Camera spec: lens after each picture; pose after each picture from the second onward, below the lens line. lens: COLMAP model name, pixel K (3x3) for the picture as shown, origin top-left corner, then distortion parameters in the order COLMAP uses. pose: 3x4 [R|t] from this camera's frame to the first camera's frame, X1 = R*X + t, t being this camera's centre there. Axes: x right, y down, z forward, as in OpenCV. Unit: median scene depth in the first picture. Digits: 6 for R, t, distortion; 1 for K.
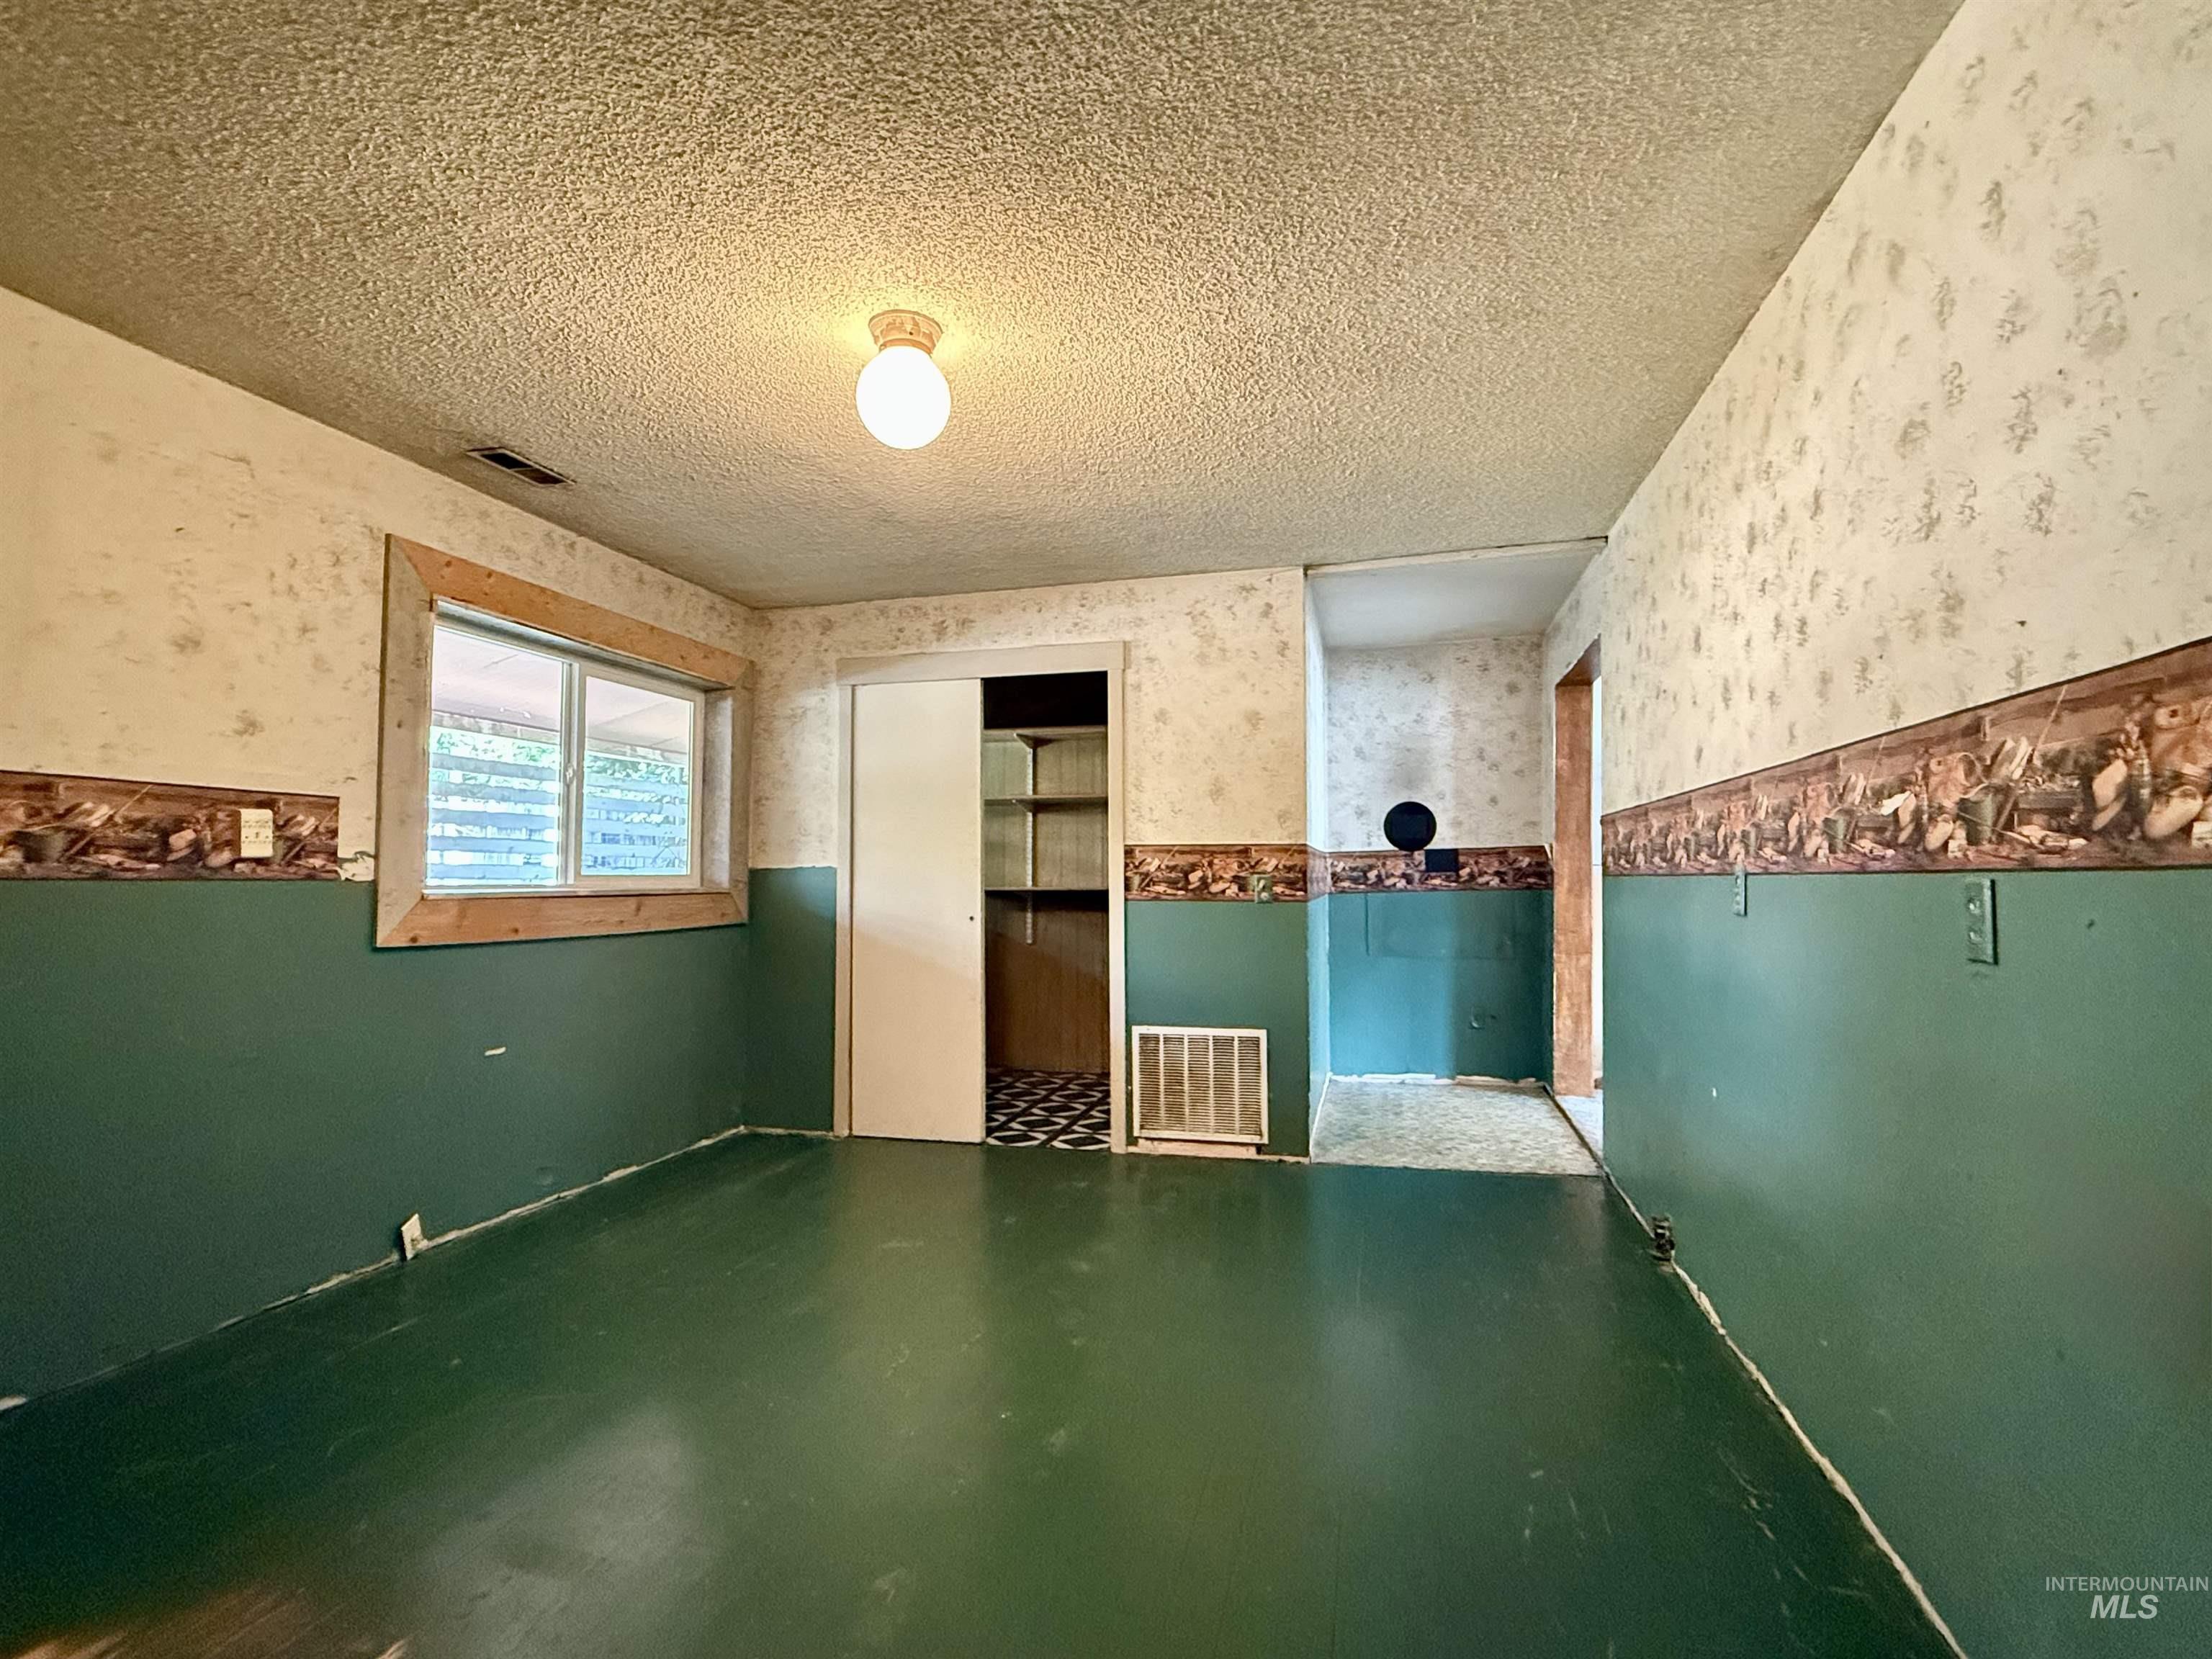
lens RADIAL K [[1051.2, 0, 1106.0], [0, 1051.2, 829.5], [0, 0, 1]] dist [-0.000172, -0.000001]
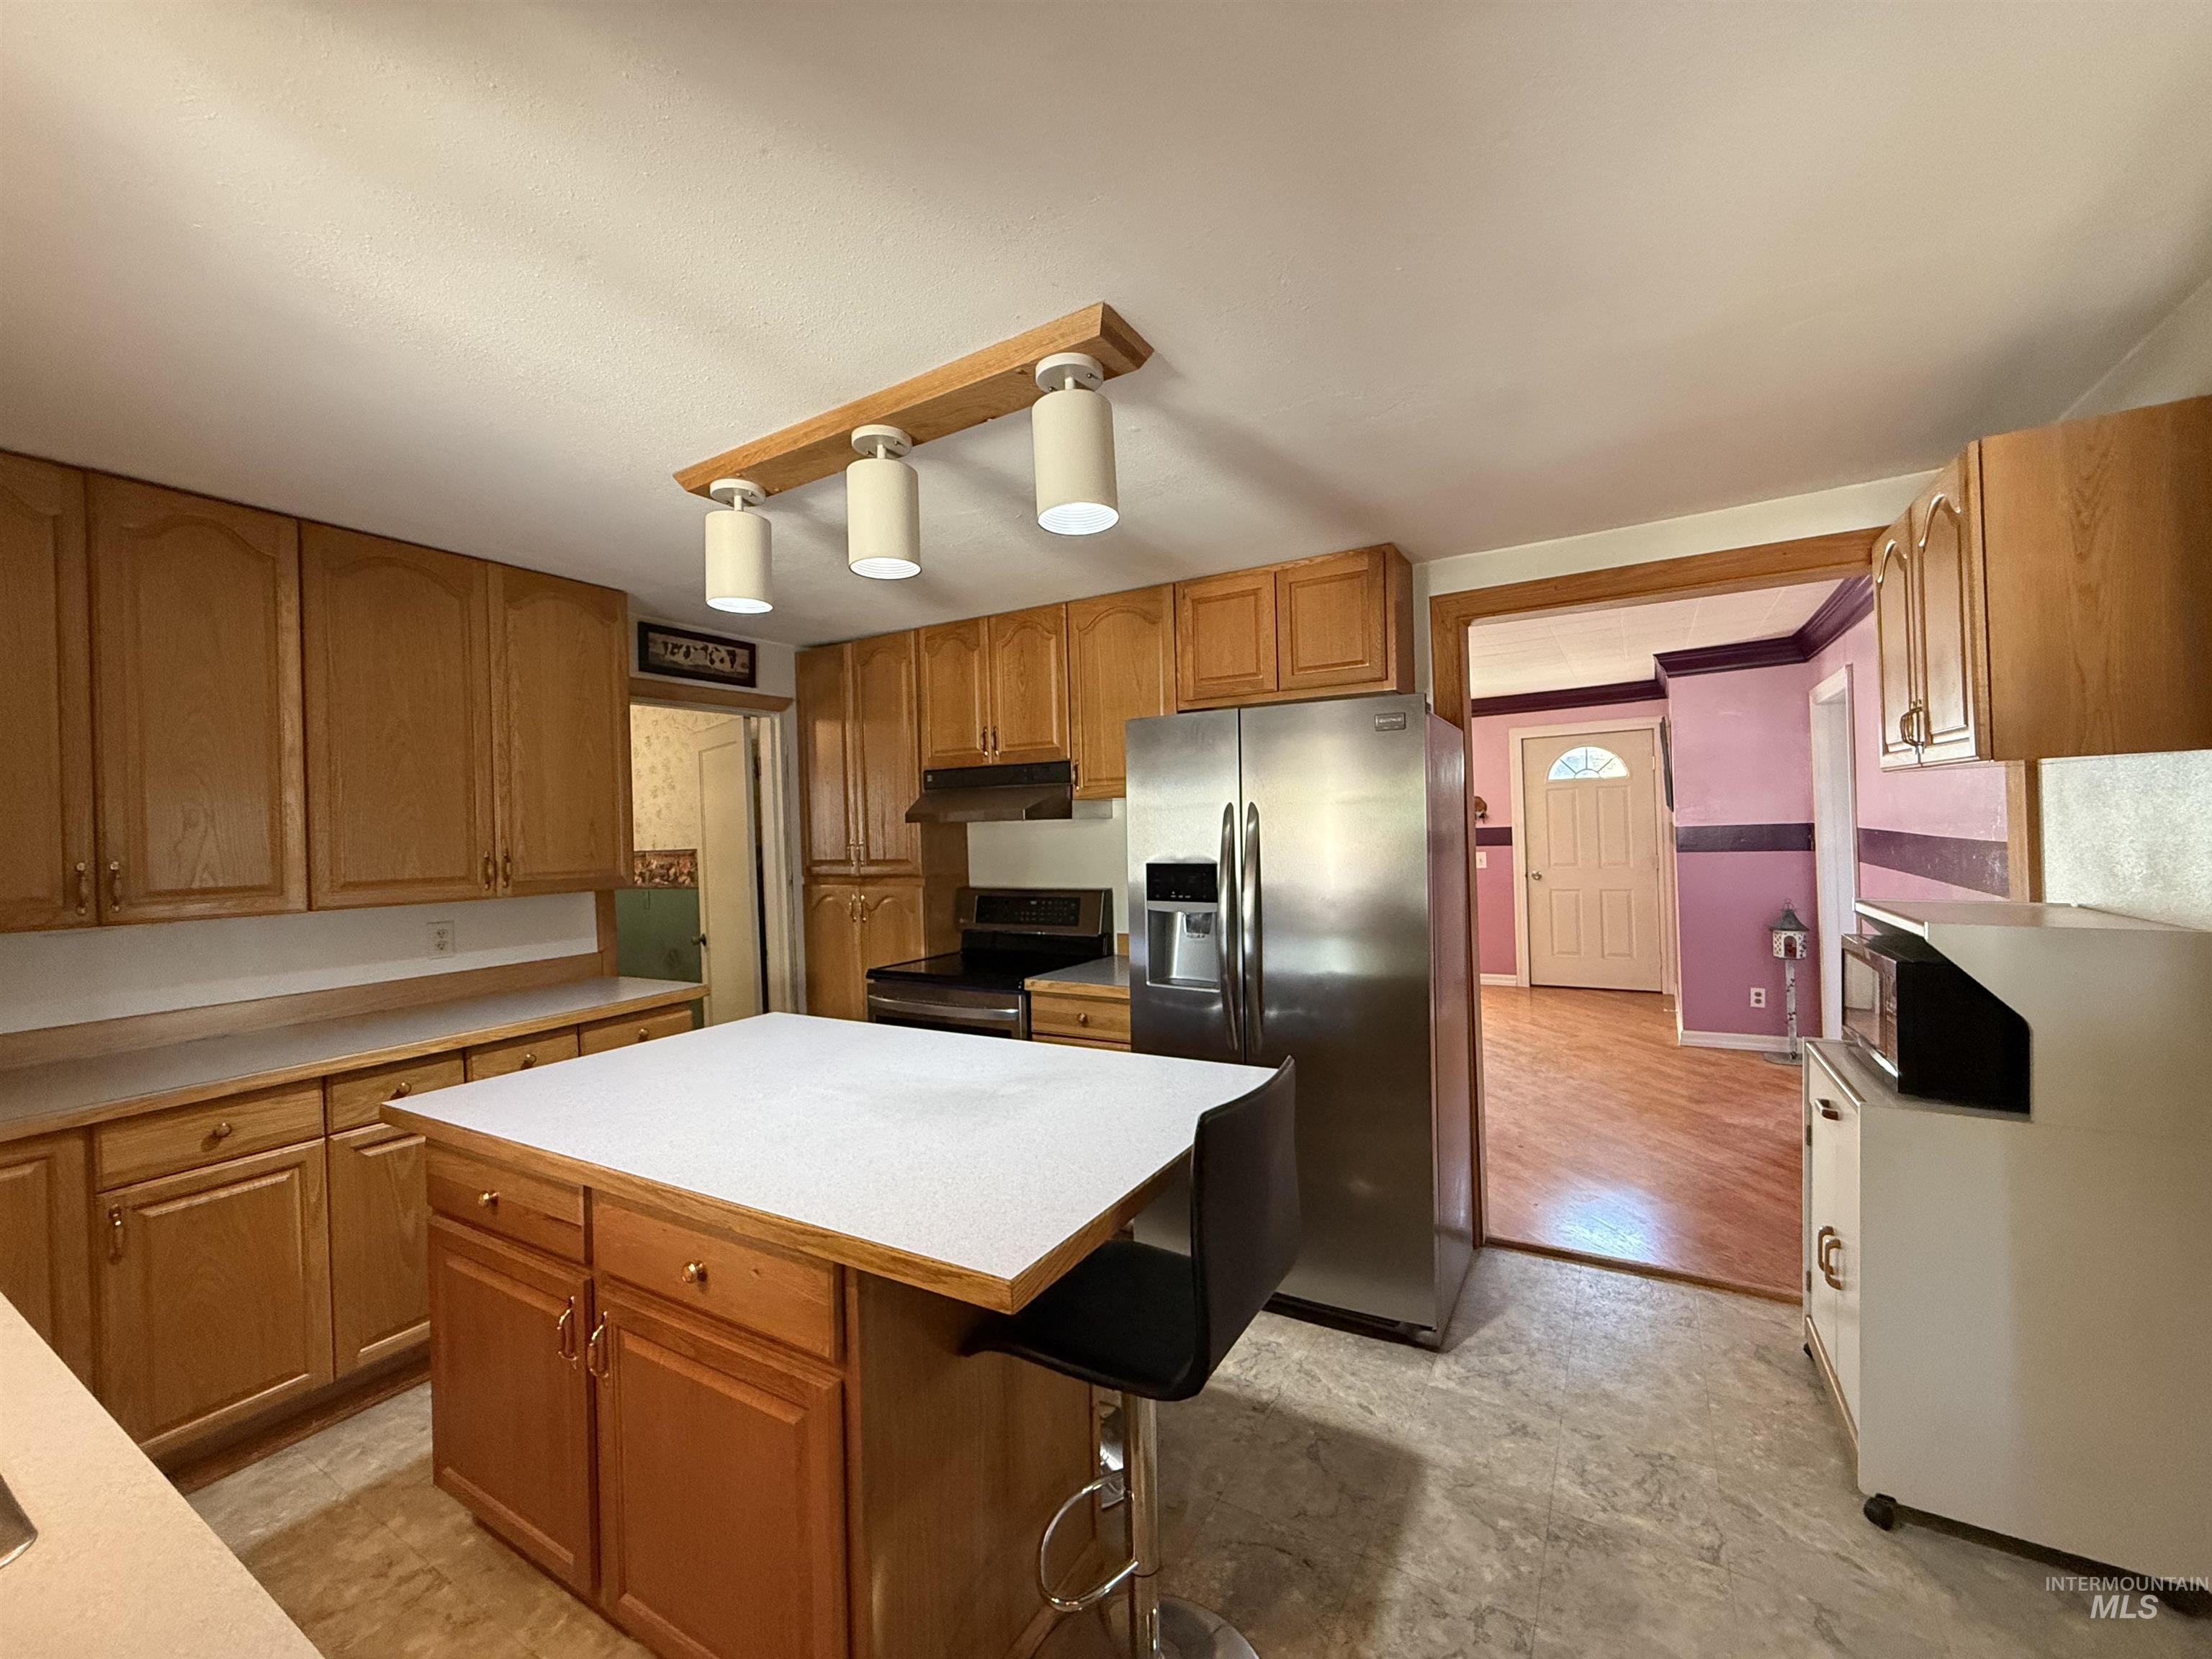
lens RADIAL K [[880.3, 0, 1099.4], [0, 880.3, 831.5], [0, 0, 1]] dist [0.001915, -0.000150]
pose [[0.281865, -0.011221, 0.959388, -0.571575], [-0.007365, 0.999877, 0.013858, -0.069087], [-0.959426, -0.010972, 0.281748, -0.491733]]
